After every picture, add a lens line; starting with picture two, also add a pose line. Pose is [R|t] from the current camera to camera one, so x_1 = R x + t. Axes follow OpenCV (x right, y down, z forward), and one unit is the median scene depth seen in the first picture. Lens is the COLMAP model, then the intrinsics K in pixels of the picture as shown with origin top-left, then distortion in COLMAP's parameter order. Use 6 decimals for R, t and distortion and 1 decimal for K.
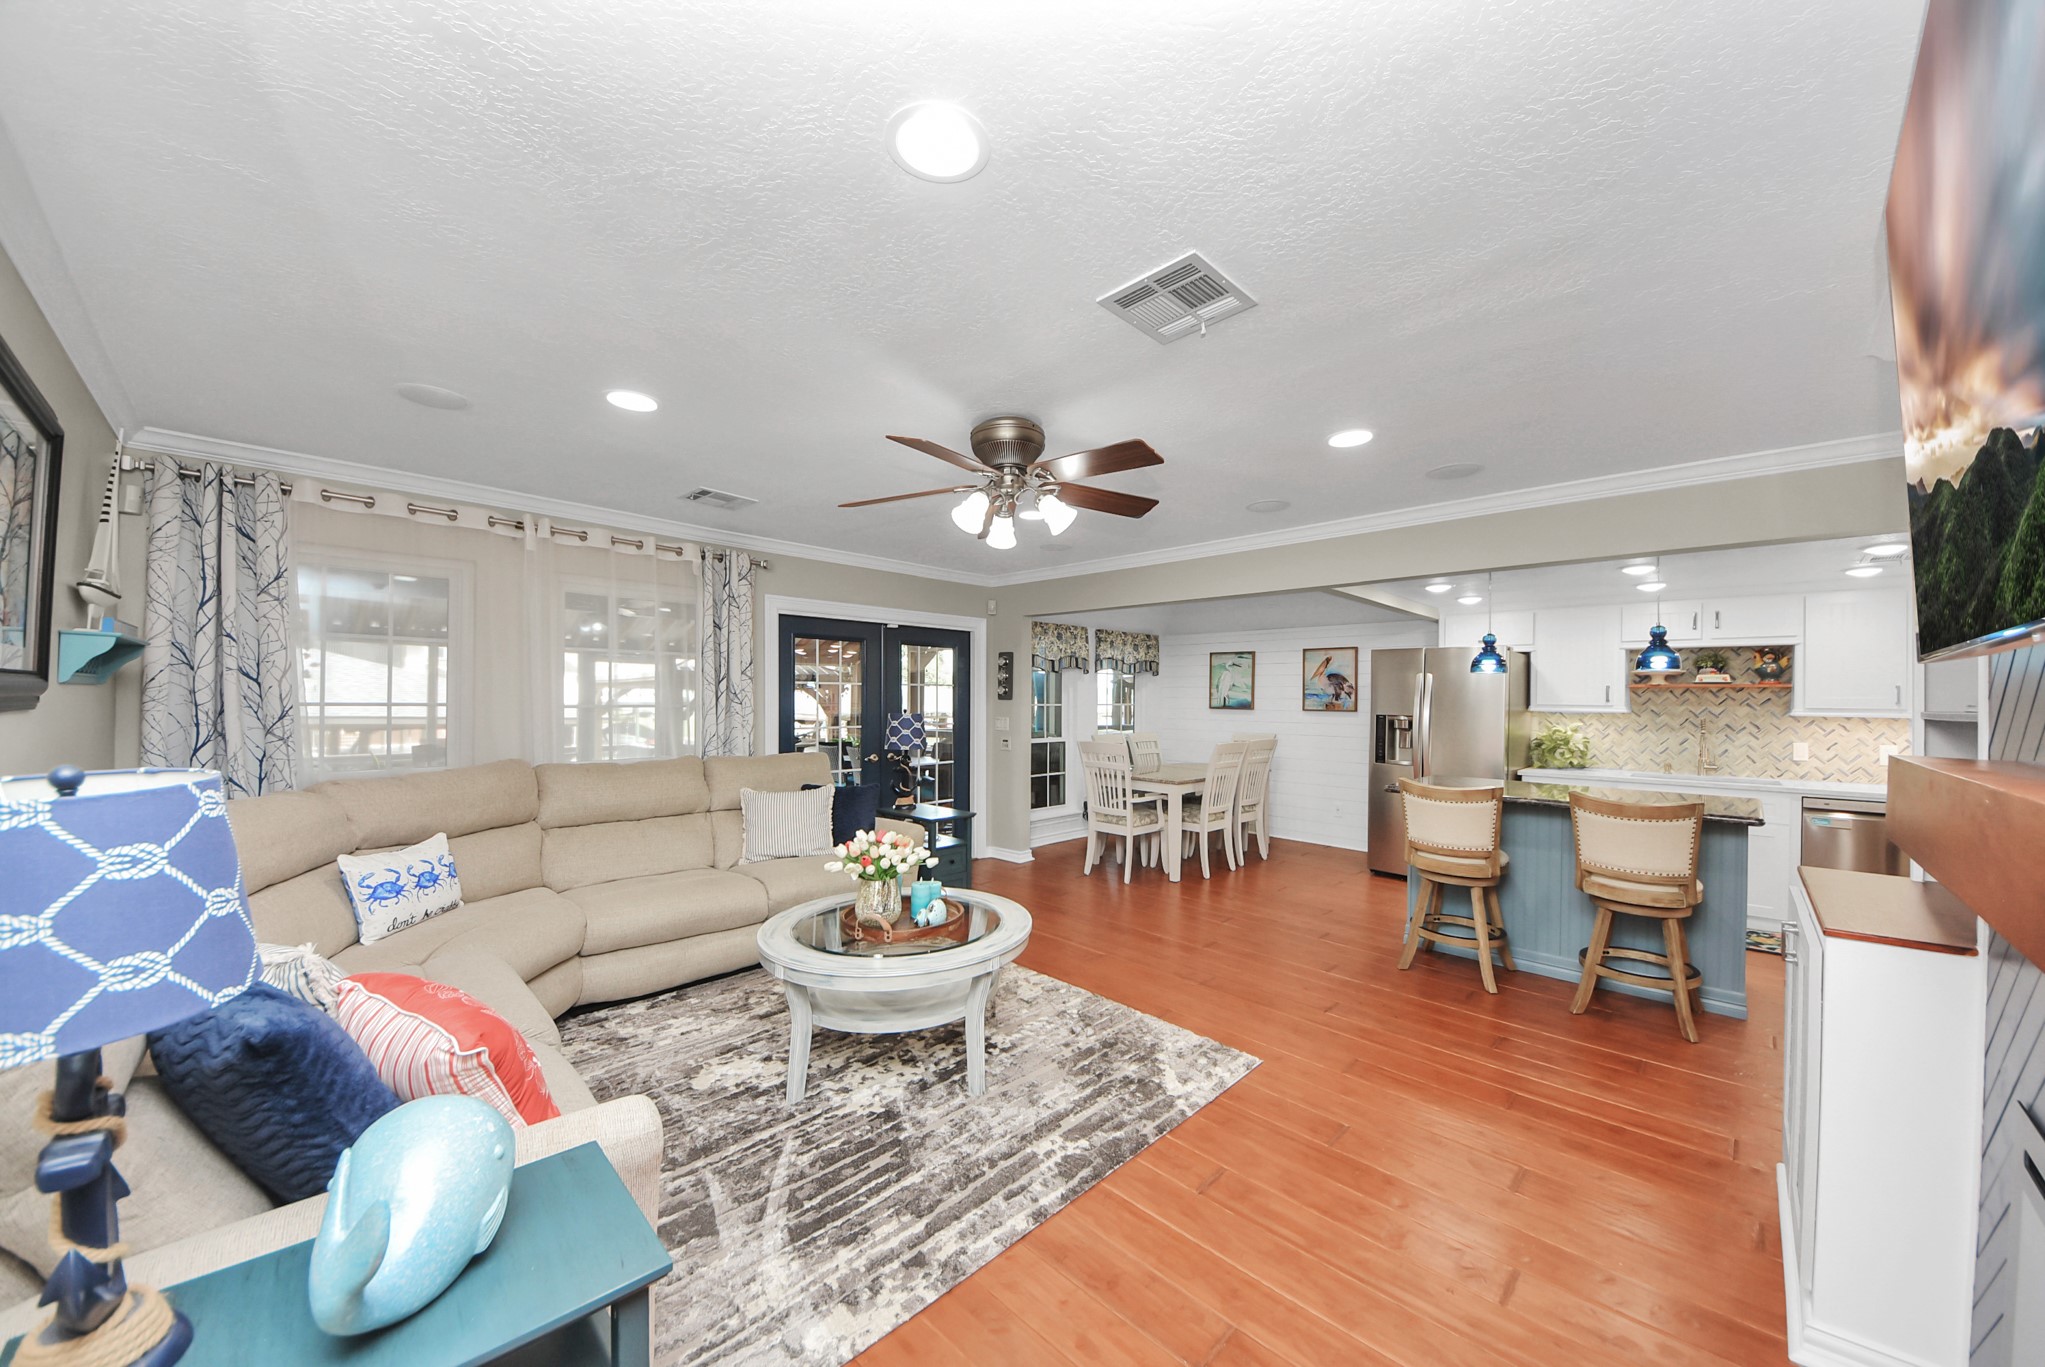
lens RADIAL K [[722.6, 0, 1037.1], [0, 722.6, 697.6], [0, 0, 1]] dist [0.021300, -0.014737]
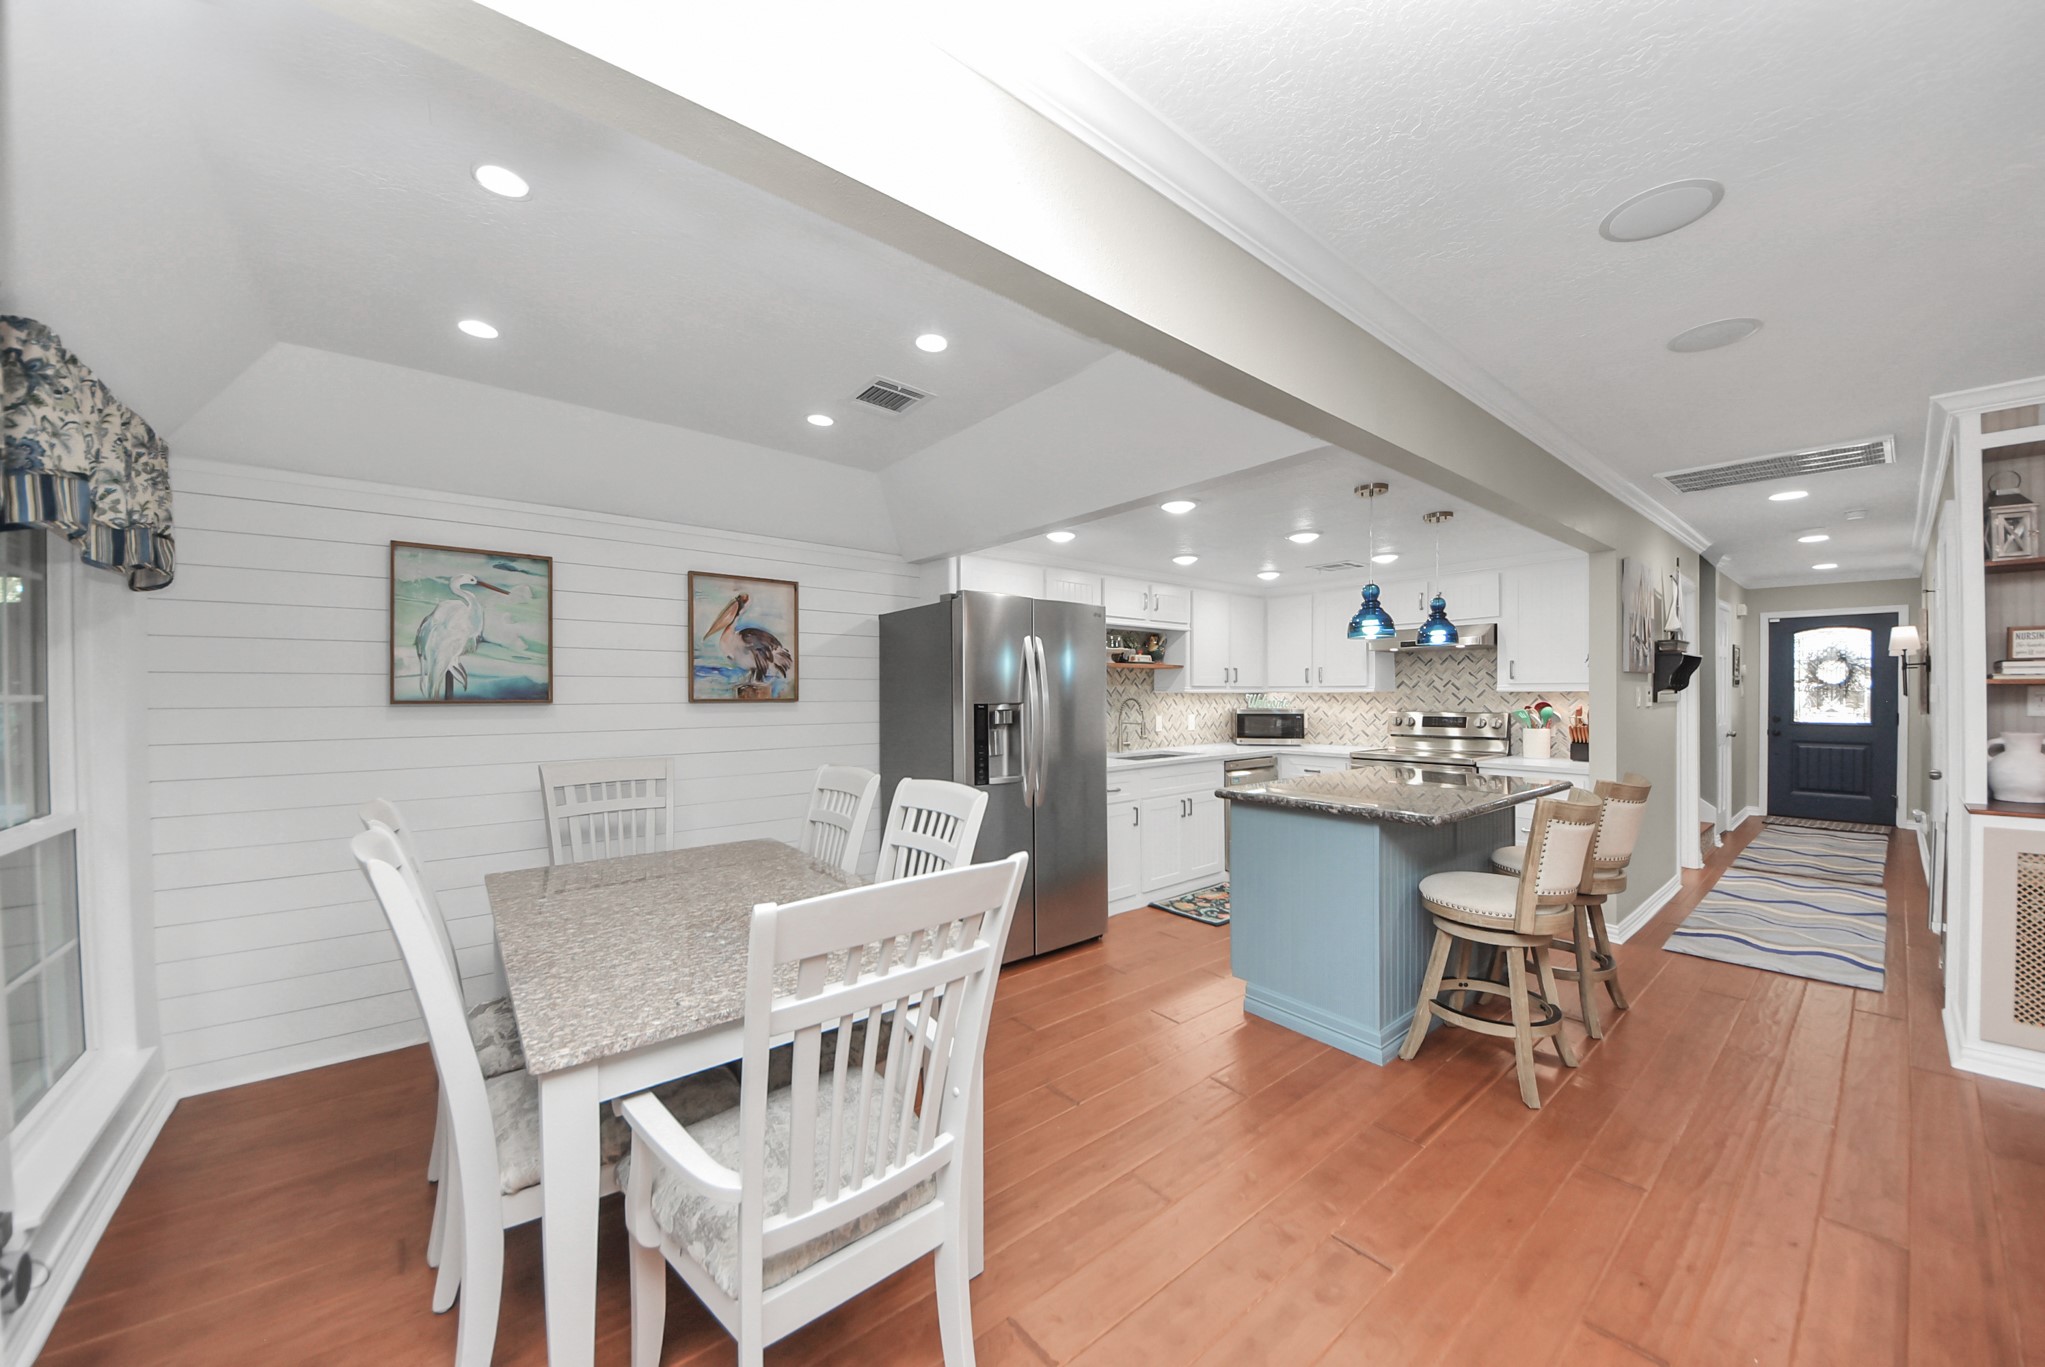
lens RADIAL K [[722.6, 0, 1037.1], [0, 722.6, 697.6], [0, 0, 1]] dist [0.021300, -0.014737]
pose [[0.098471, -0.018752, 0.994963, -0.089514], [0.004168, 0.999821, 0.018431, 0.007992], [-0.995131, 0.002332, 0.098532, 0.803853]]
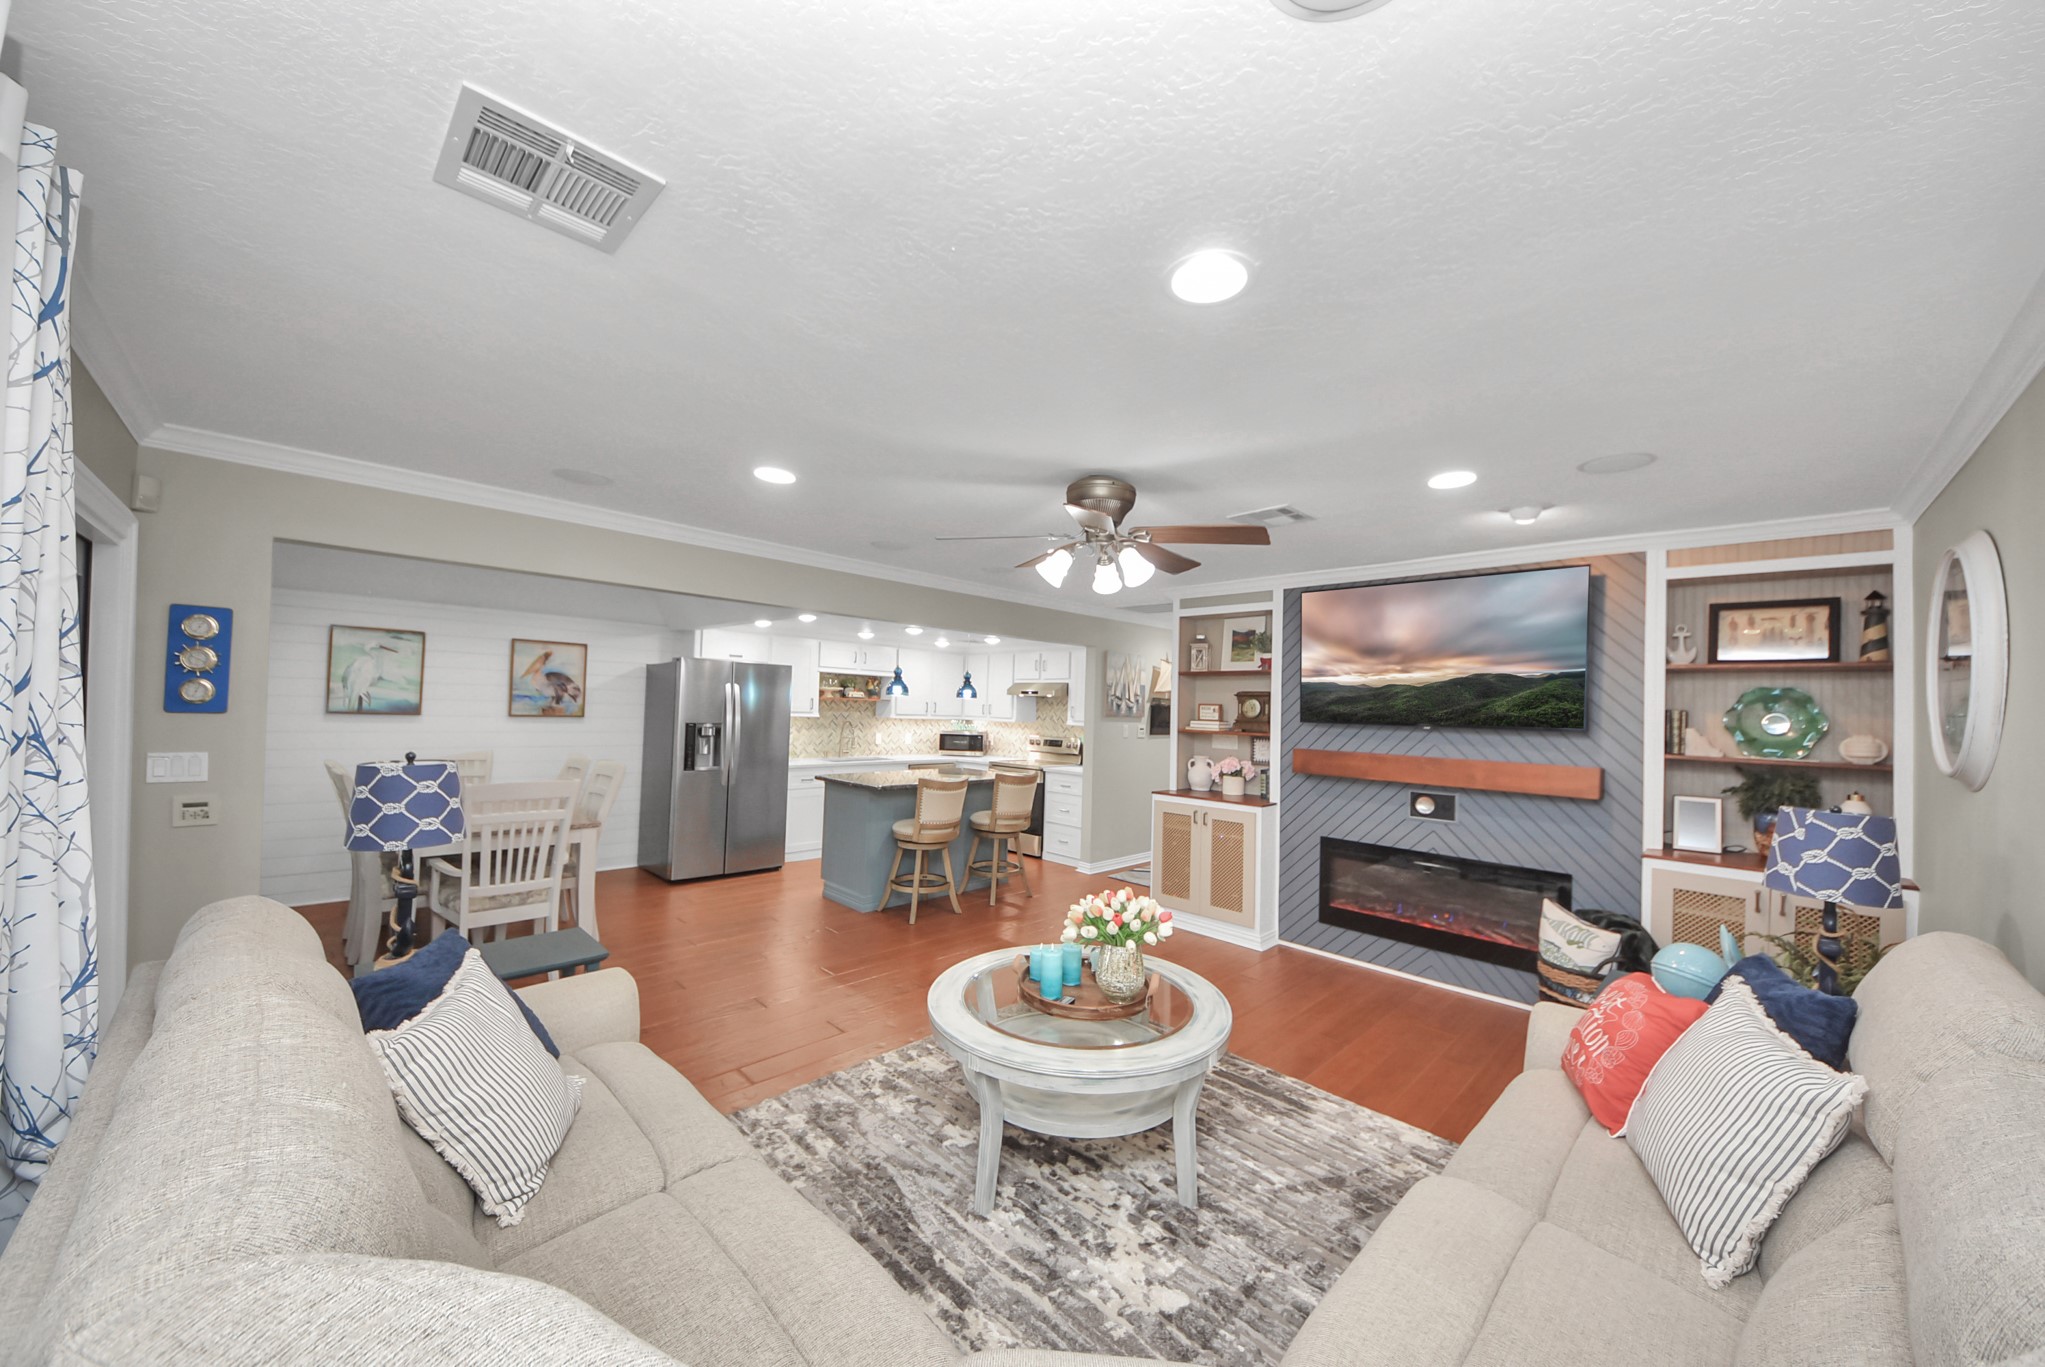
lens RADIAL K [[727.9, 0, 1047.5], [0, 727.9, 689.8], [0, 0, 1]] dist [0.022659, -0.024150]
pose [[-0.002689, 0.013532, 0.999905, -0.479147], [-0.033514, 0.999346, -0.013615, -0.021796], [-0.999435, -0.033547, -0.002234, 0.457421]]
